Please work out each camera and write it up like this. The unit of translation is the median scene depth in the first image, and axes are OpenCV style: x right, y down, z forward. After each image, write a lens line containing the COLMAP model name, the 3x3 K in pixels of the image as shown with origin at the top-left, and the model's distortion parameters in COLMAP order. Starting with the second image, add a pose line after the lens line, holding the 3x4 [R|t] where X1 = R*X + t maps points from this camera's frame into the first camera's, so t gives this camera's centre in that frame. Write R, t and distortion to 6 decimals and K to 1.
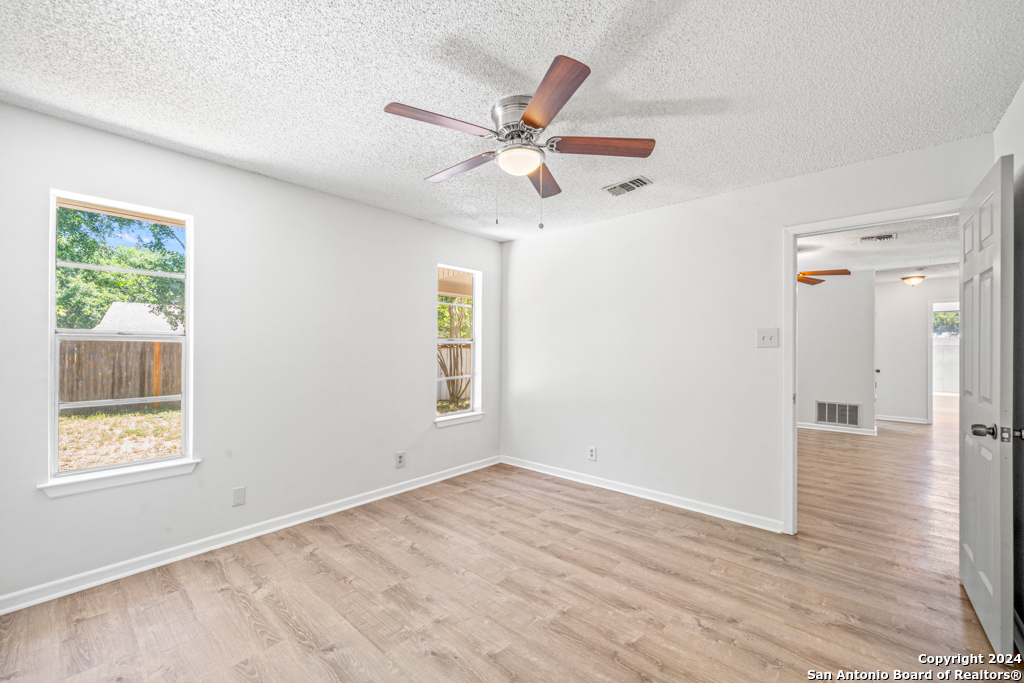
lens RADIAL K [[399.3, 0, 510.9], [0, 399.3, 348.1], [0, 0, 1]] dist [0.000501, -0.000002]
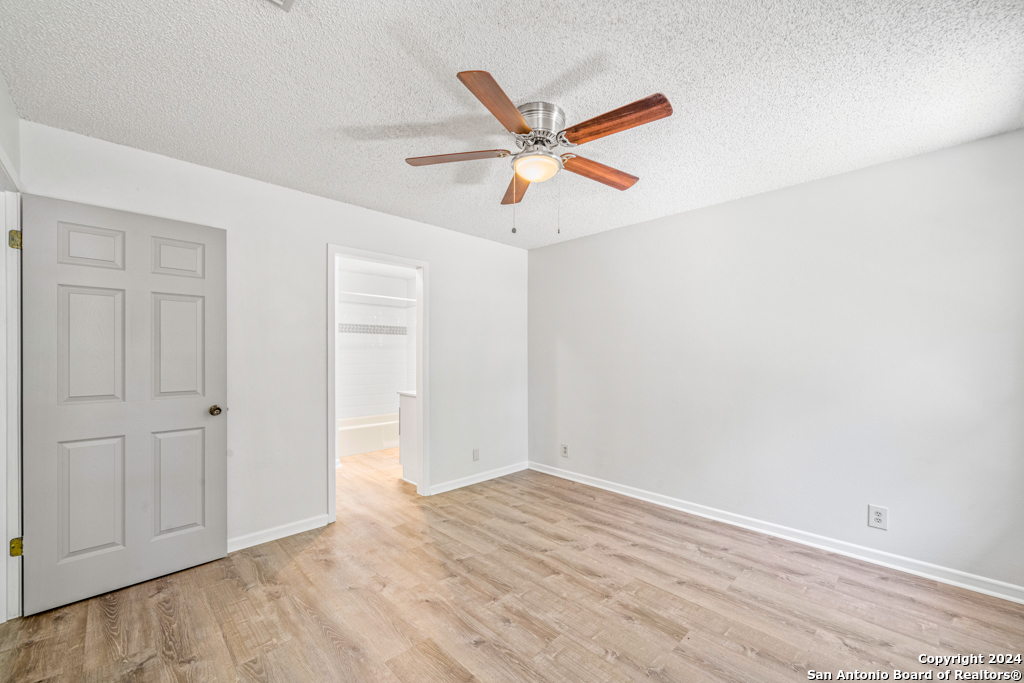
lens RADIAL K [[428.5, 0, 513.7], [0, 428.5, 347.7], [0, 0, 1]] dist [-0.001374, -0.000167]
pose [[-0.998011, -0.003419, 0.062942, 0.009165], [-0.004131, 0.999929, -0.011183, -0.006671], [-0.062900, -0.011421, -0.997955, 2.076706]]
